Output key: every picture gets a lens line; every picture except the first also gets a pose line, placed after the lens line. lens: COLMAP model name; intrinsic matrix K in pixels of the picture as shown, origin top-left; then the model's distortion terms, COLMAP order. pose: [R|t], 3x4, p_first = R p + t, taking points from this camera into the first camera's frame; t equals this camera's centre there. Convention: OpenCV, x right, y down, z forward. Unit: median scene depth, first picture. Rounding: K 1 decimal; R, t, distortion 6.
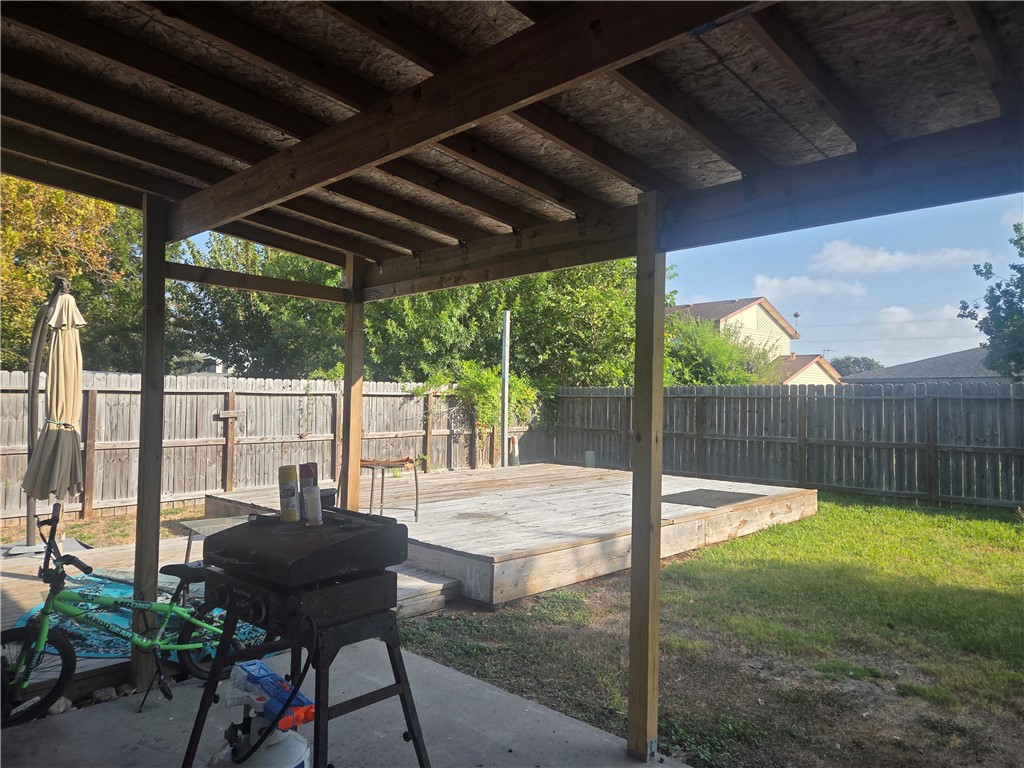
lens RADIAL K [[686.9, 0, 511.7], [0, 686.9, 384.4], [0, 0, 1]] dist [0.012550, -0.015525]
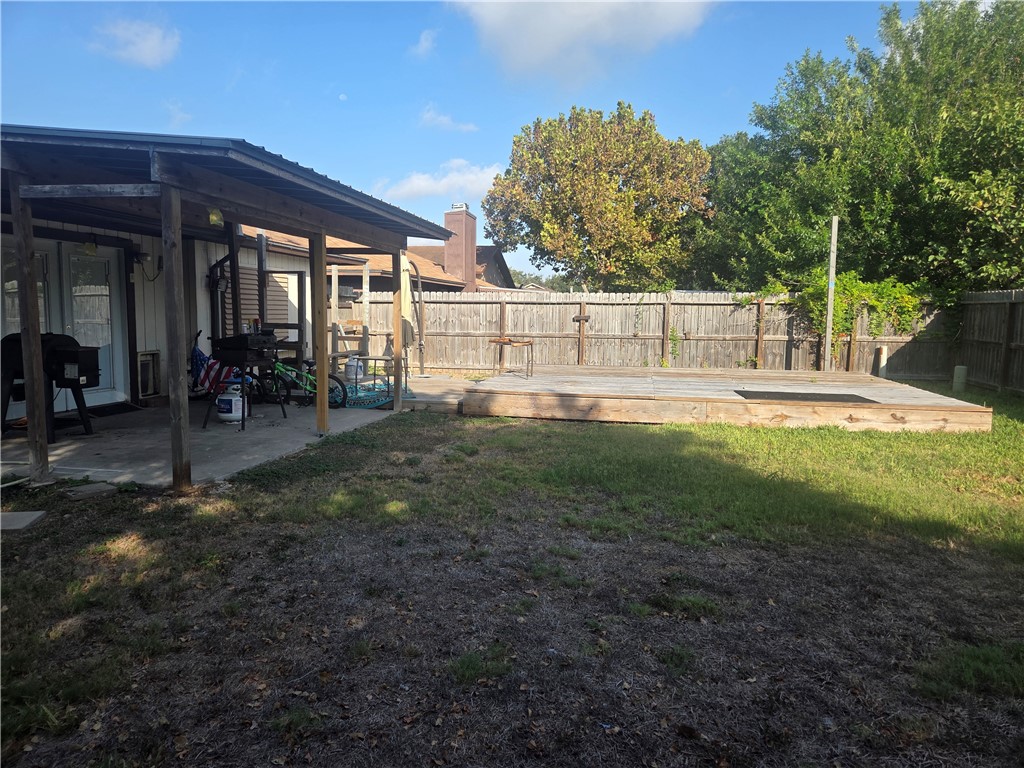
lens RADIAL K [[686.9, 0, 510.5], [0, 686.9, 384.2], [0, 0, 1]] dist [0.012550, -0.015525]
pose [[0.555747, 0.084640, -0.827032, 0.601000], [0.016489, 0.993486, 0.112755, 0.013192], [0.831188, -0.076300, 0.550731, 0.036005]]
